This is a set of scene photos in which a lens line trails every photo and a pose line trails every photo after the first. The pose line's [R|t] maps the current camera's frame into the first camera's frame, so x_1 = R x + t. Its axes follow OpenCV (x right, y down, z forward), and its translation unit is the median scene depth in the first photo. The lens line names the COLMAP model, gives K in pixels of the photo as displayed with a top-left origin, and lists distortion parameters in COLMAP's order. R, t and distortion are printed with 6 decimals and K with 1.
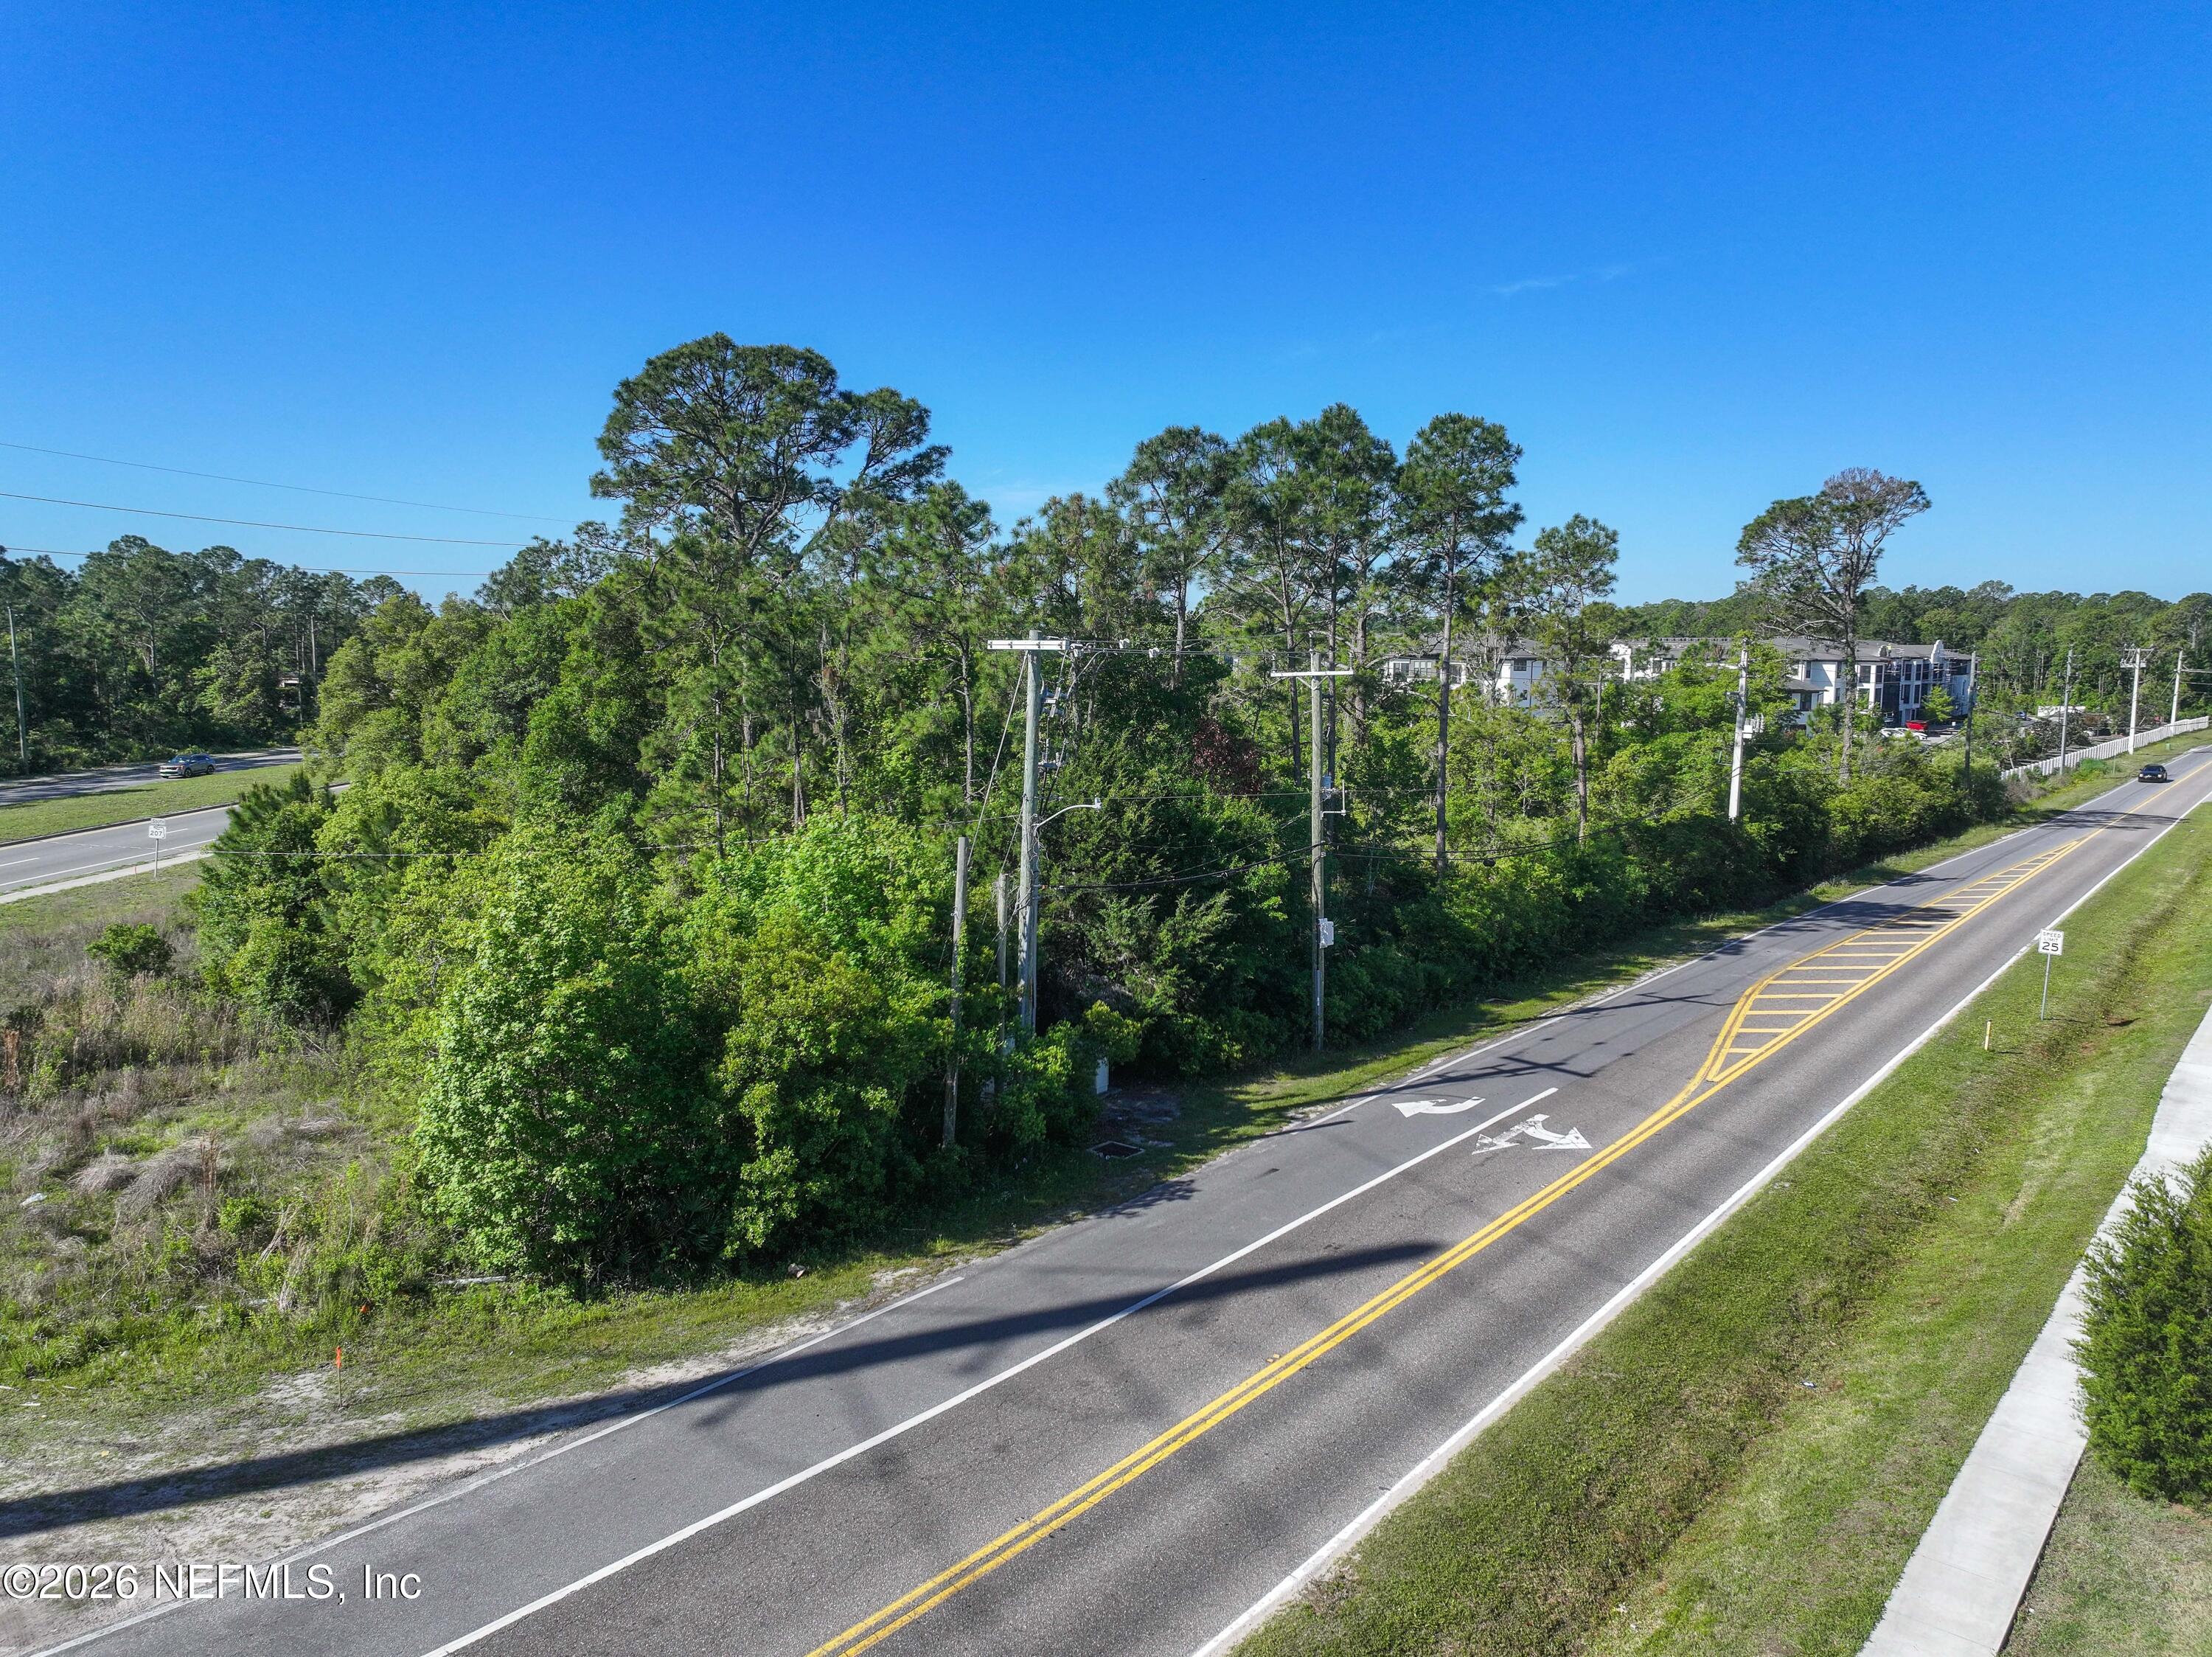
lens RADIAL K [[1531.0, 0, 1106.0], [0, 1531.0, 828.5], [0, 0, 1]] dist [0.000432, 0.003877]
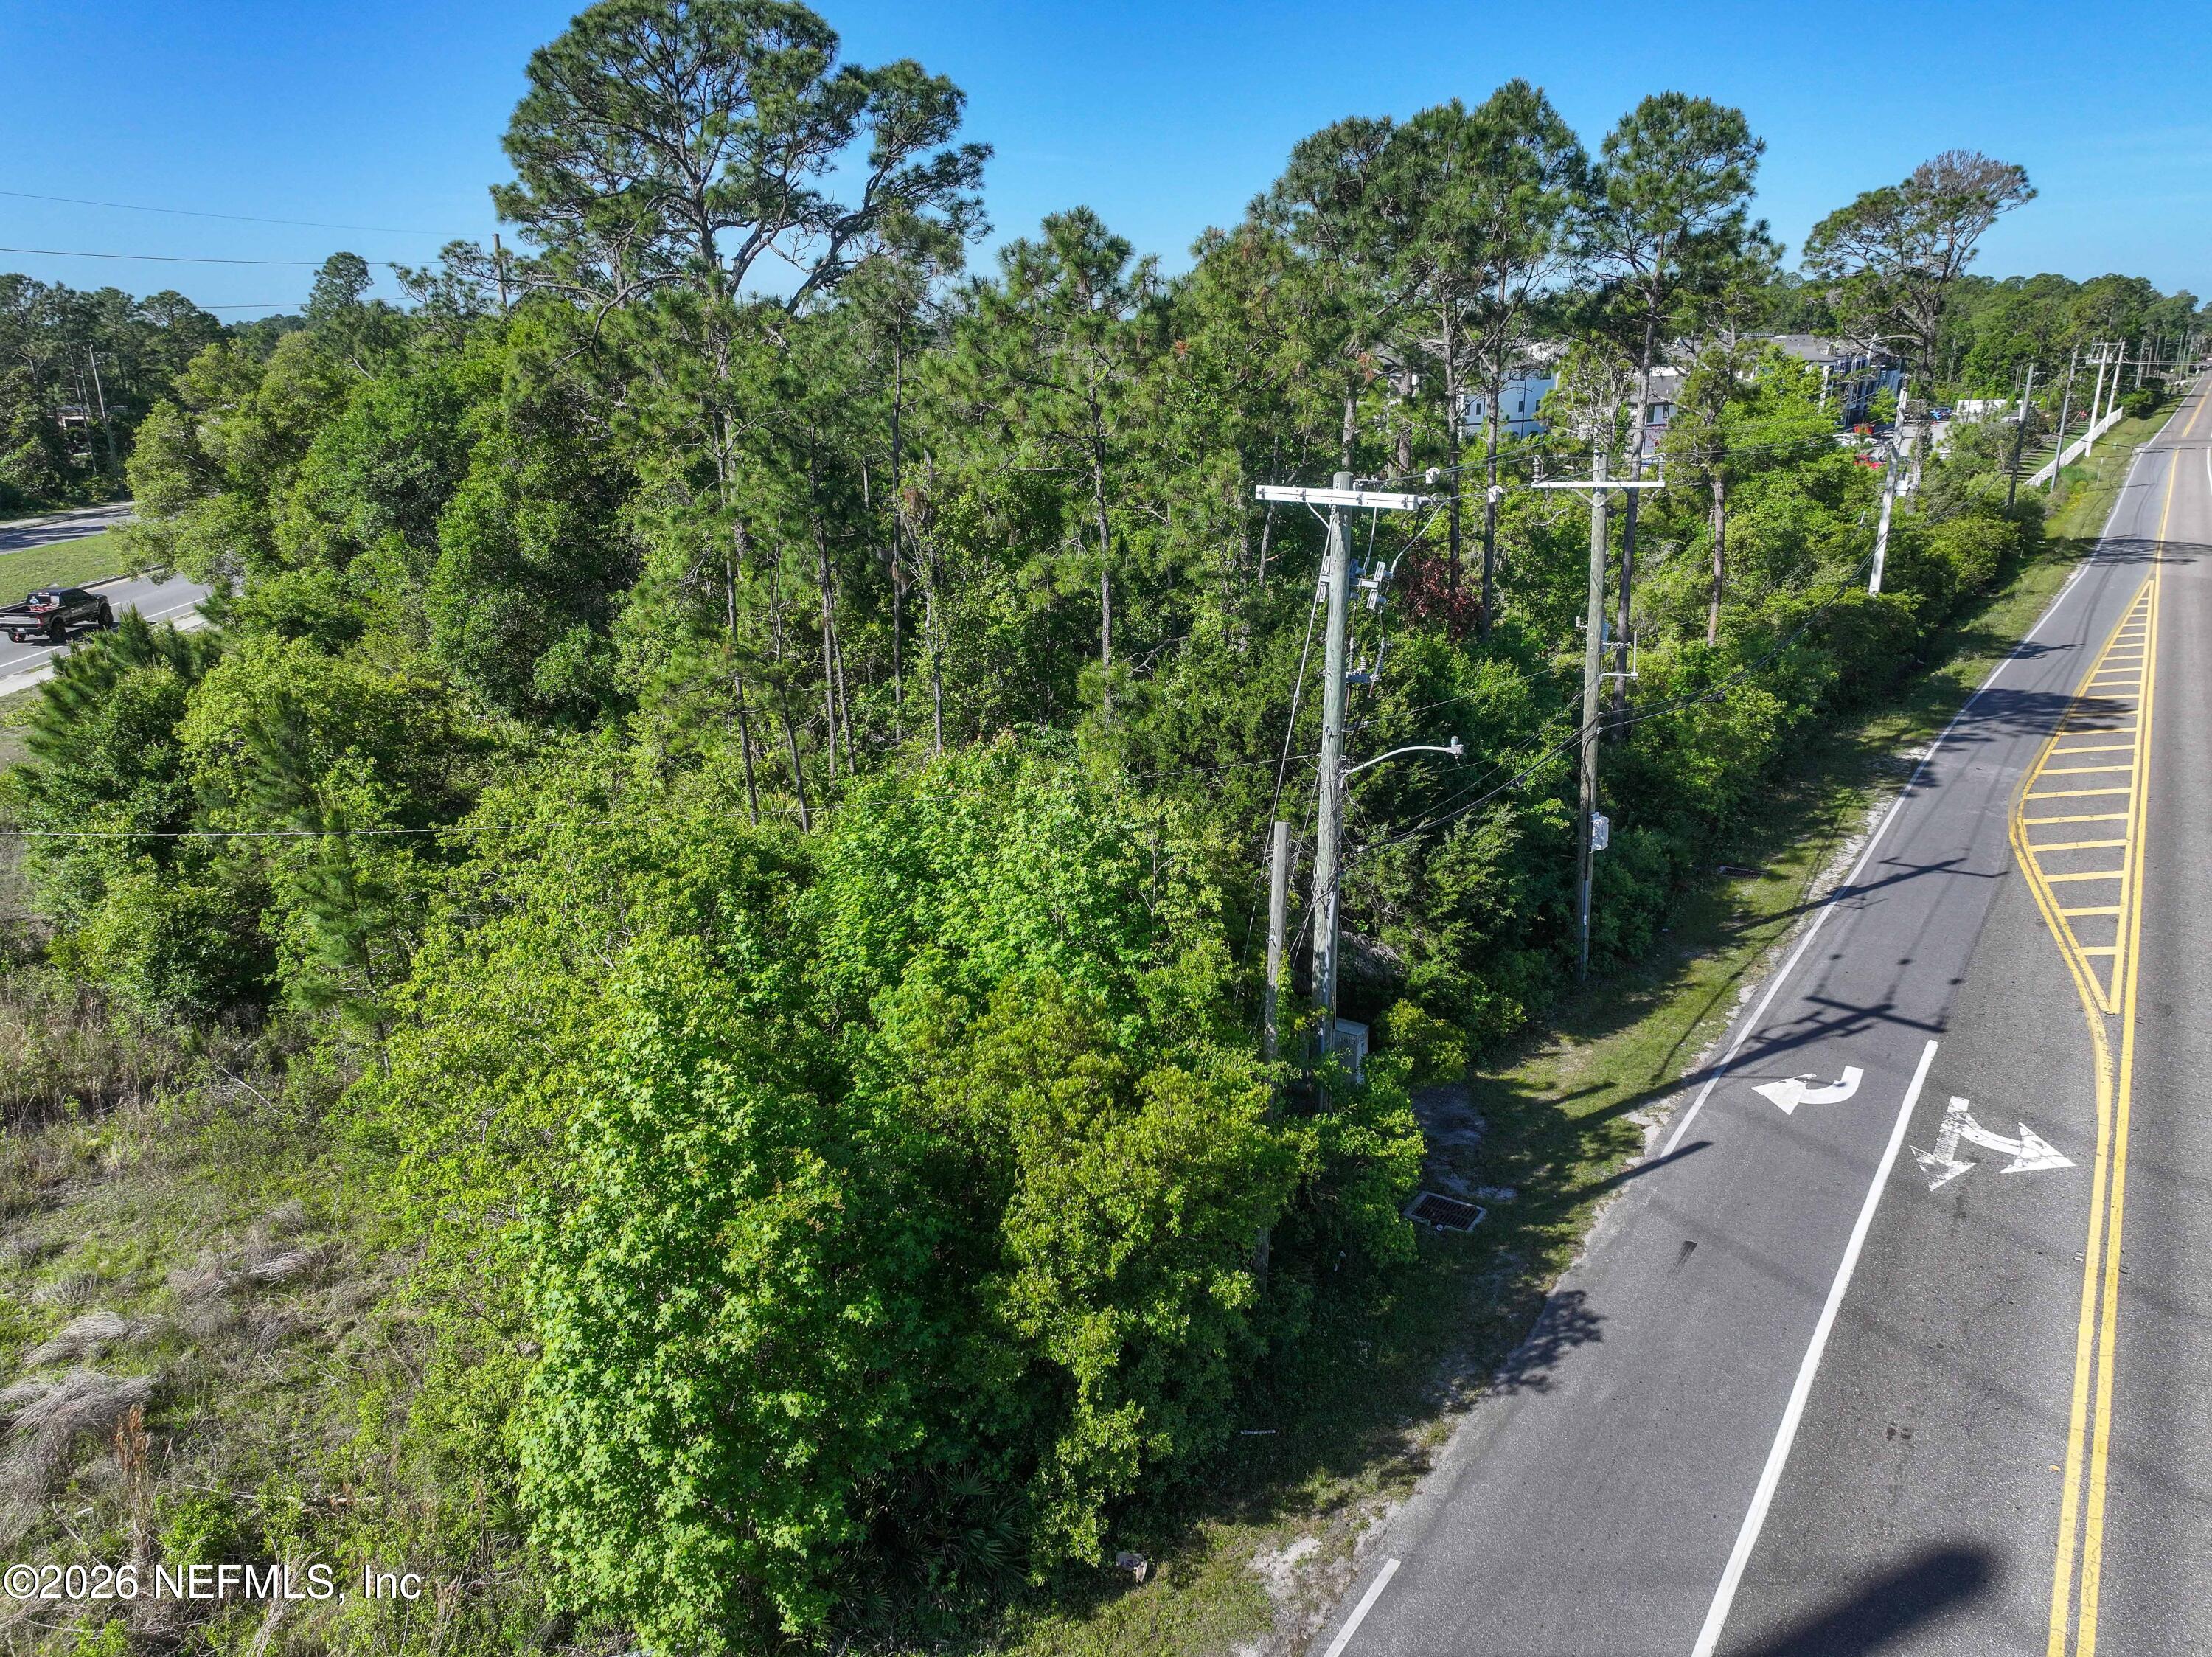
lens RADIAL K [[1539.6, 0, 1106.0], [0, 1539.6, 828.5], [0, 0, 1]] dist [-0.001410, 0.020941]
pose [[0.995968, -0.043326, 0.078551, -0.123369], [0.028059, 0.982158, 0.185950, -0.064428], [-0.085206, -0.182996, 0.979414, 0.214079]]
